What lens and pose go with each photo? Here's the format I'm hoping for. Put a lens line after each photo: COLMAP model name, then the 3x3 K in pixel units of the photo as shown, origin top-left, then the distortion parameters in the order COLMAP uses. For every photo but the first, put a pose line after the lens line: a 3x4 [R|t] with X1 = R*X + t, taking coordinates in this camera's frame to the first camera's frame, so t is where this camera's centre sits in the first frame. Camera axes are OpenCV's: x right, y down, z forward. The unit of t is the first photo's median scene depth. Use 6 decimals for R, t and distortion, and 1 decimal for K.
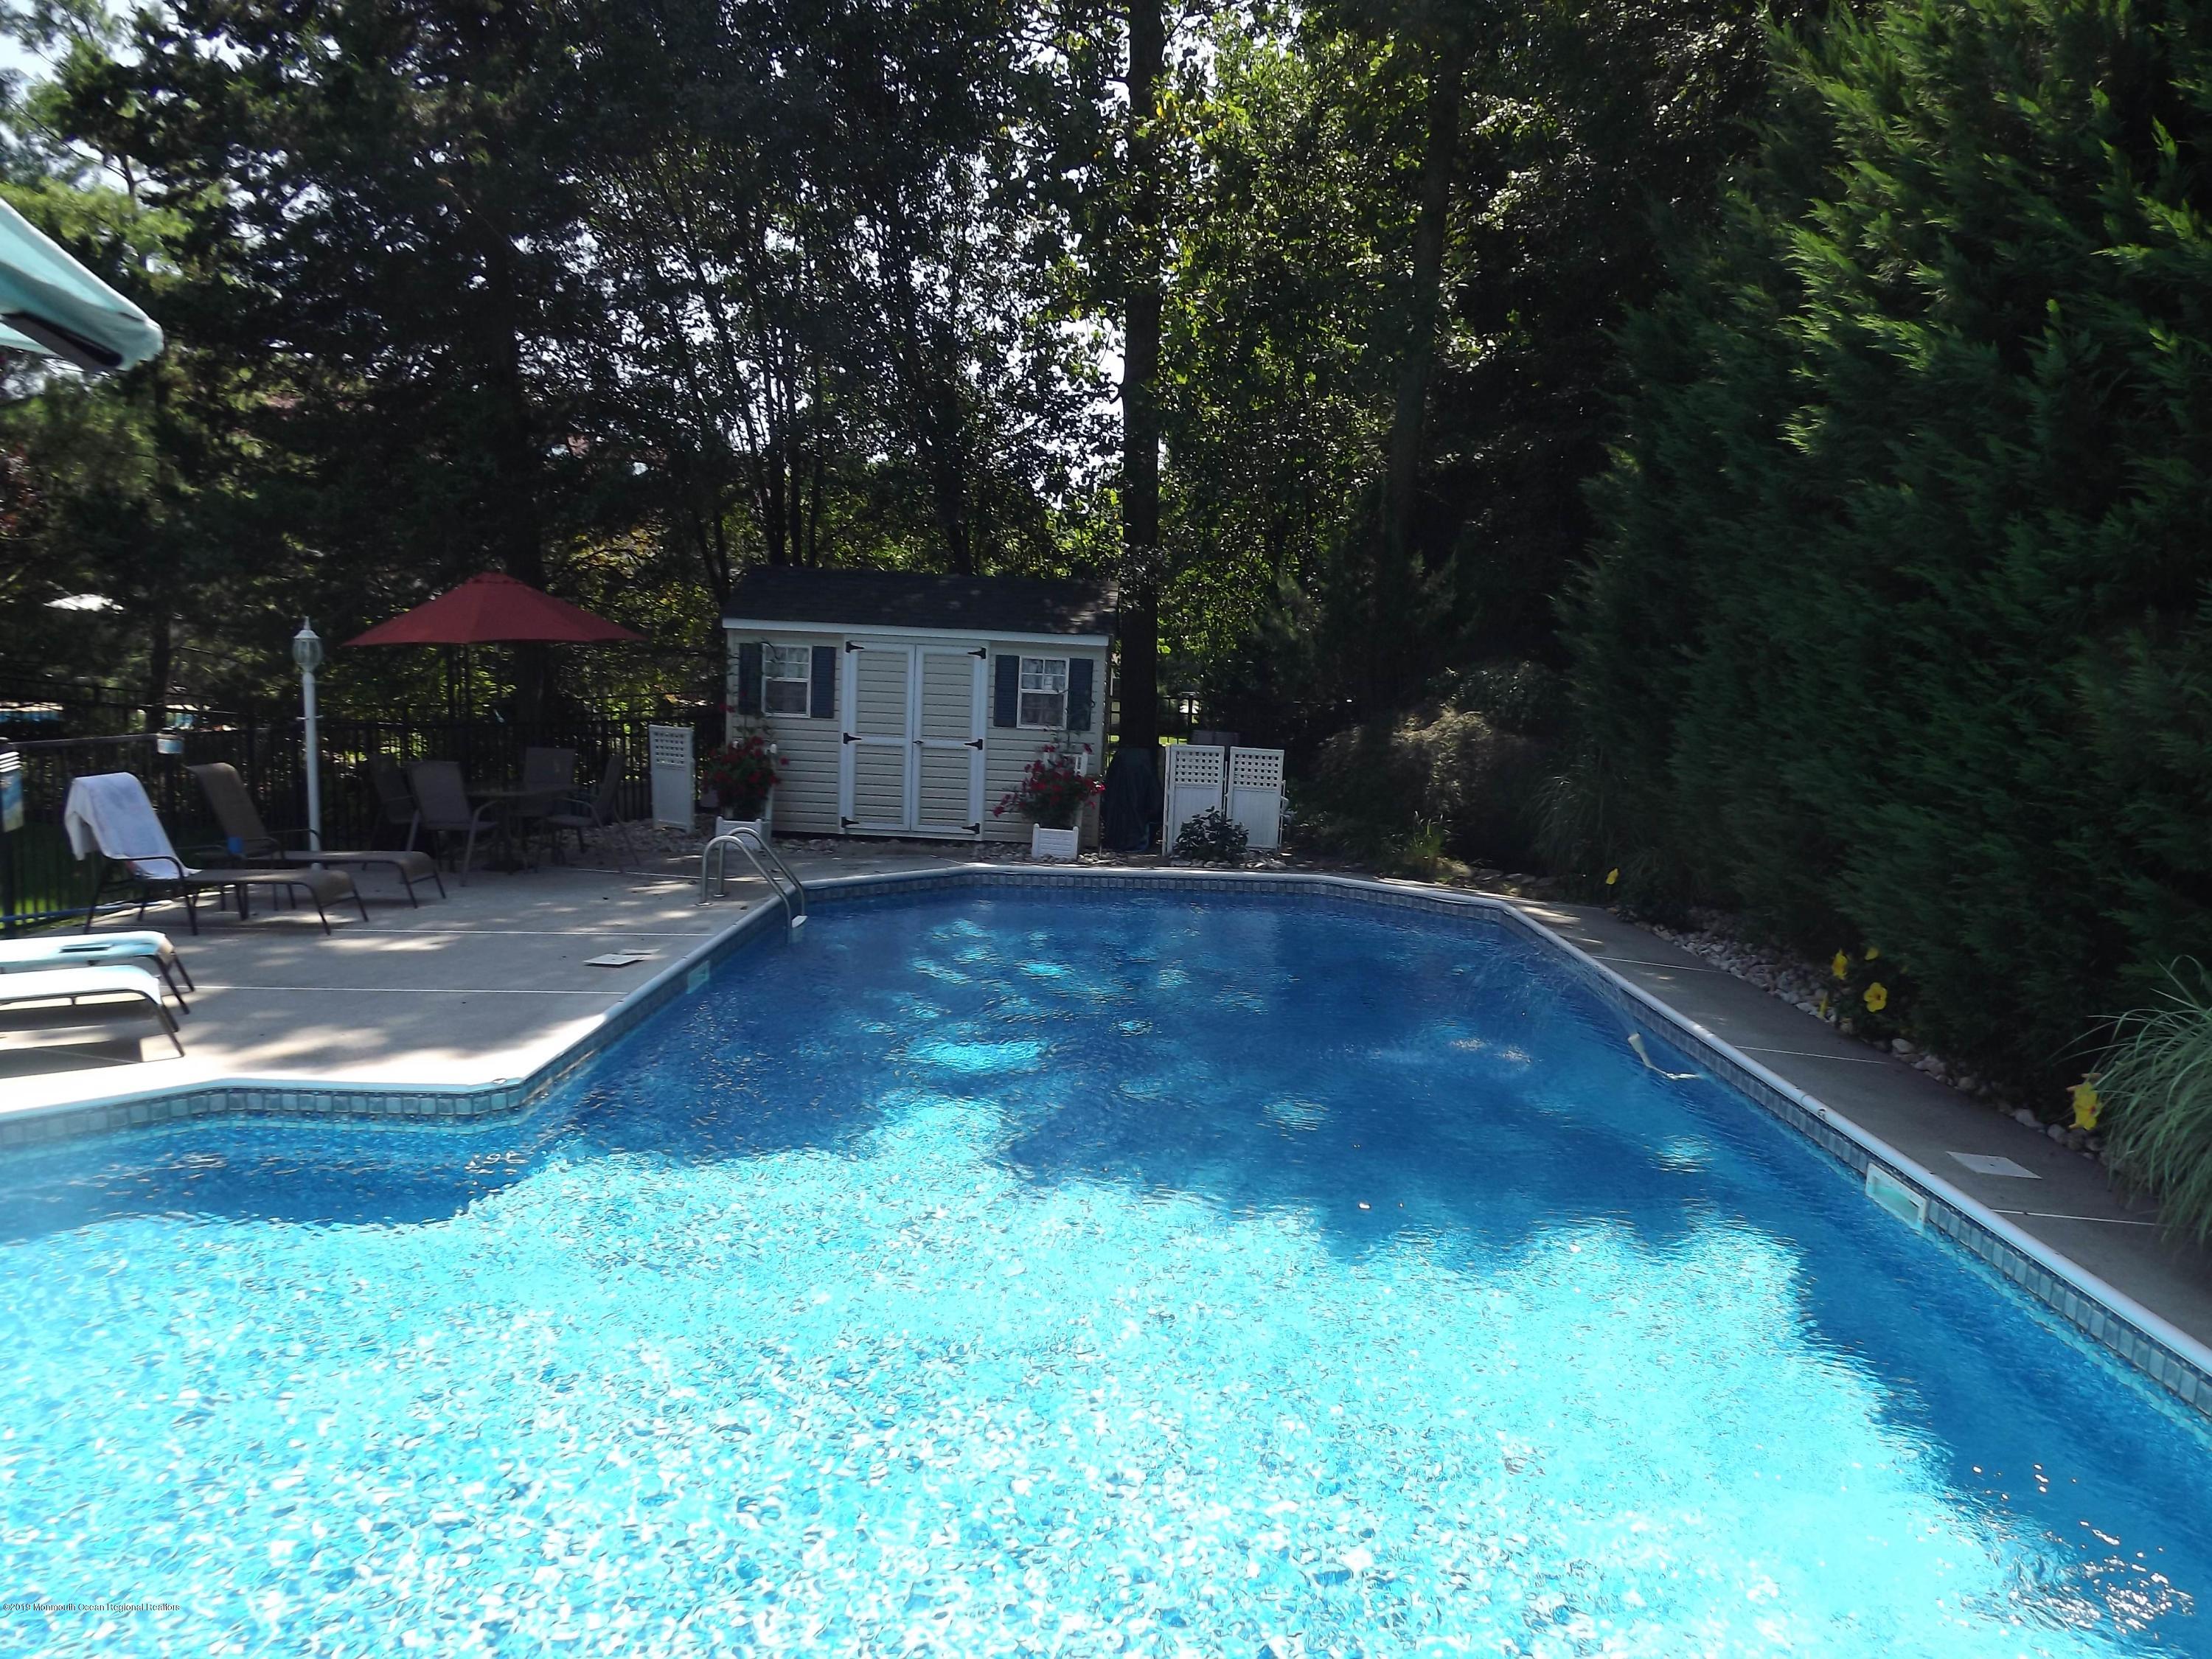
lens RADIAL K [[1665.4, 0, 1106.0], [0, 1665.4, 829.5], [0, 0, 1]] dist [0.005563, 0.002770]
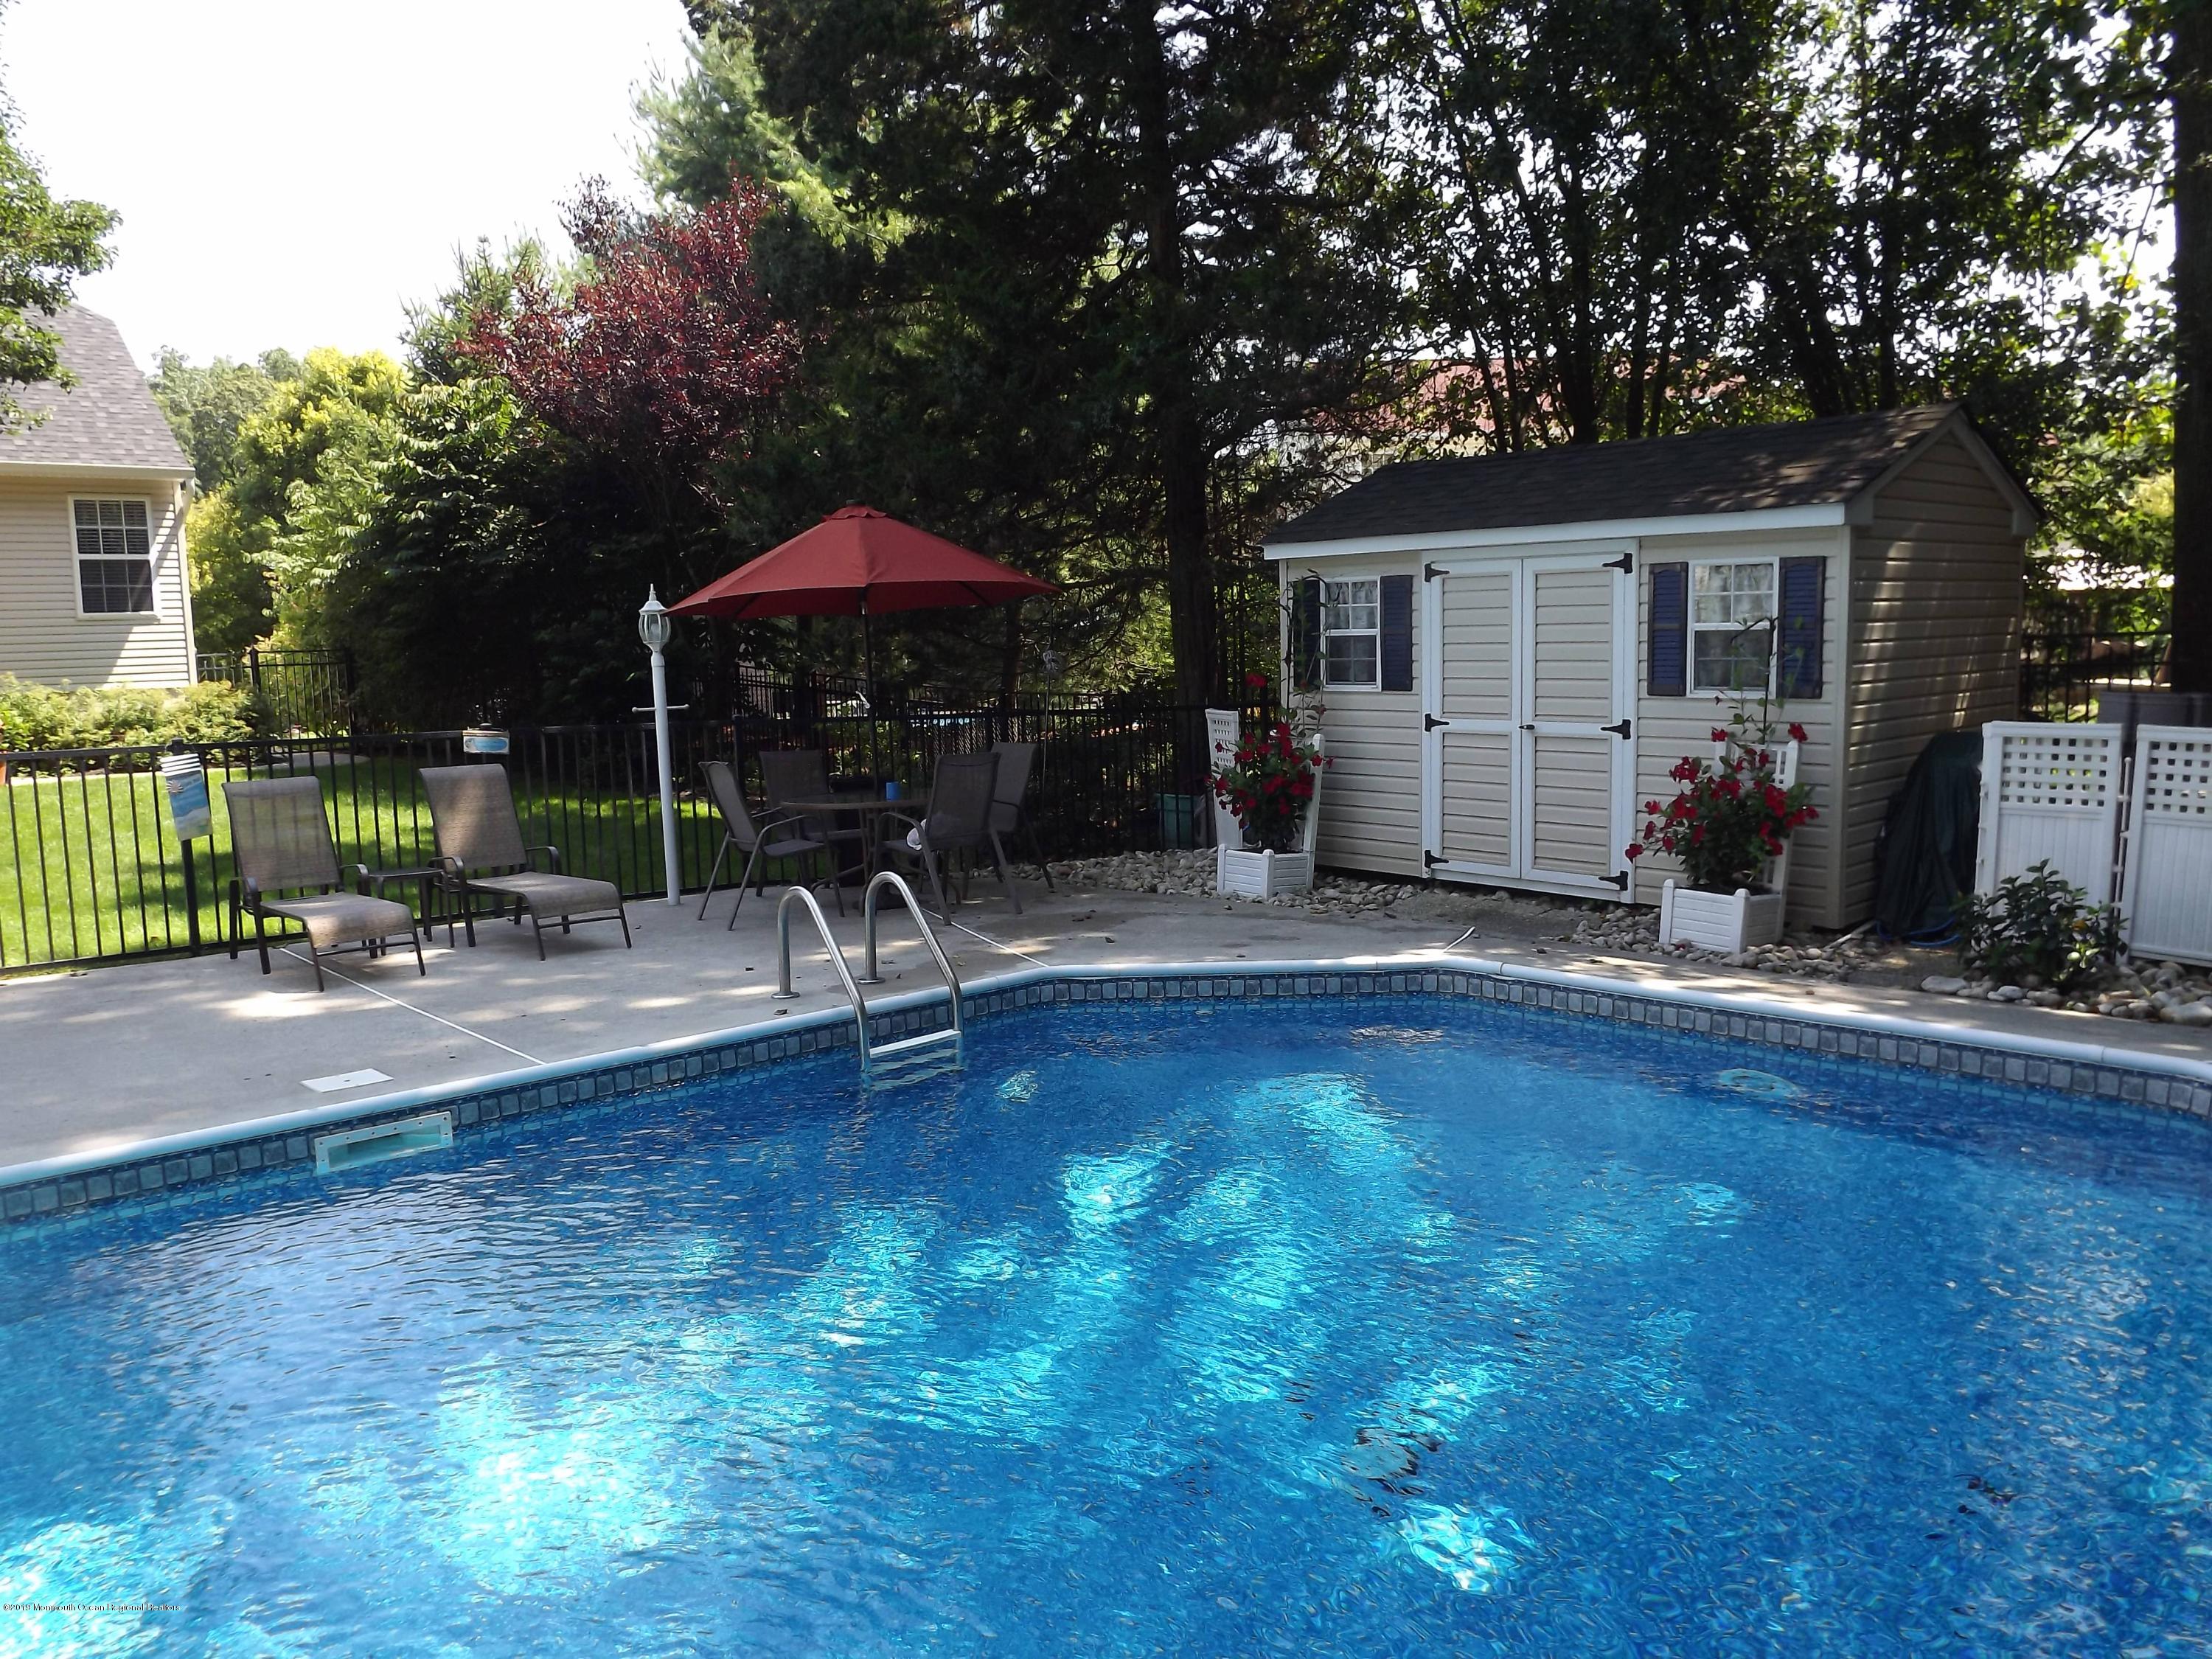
lens RADIAL K [[1665.4, 0, 1106.0], [0, 1665.4, 829.5], [0, 0, 1]] dist [0.005563, 0.002770]
pose [[0.639964, 0.029498, -0.767838, 0.241466], [-0.031800, 0.999424, 0.011890, -0.019089], [0.767746, 0.016808, 0.640534, 0.519082]]
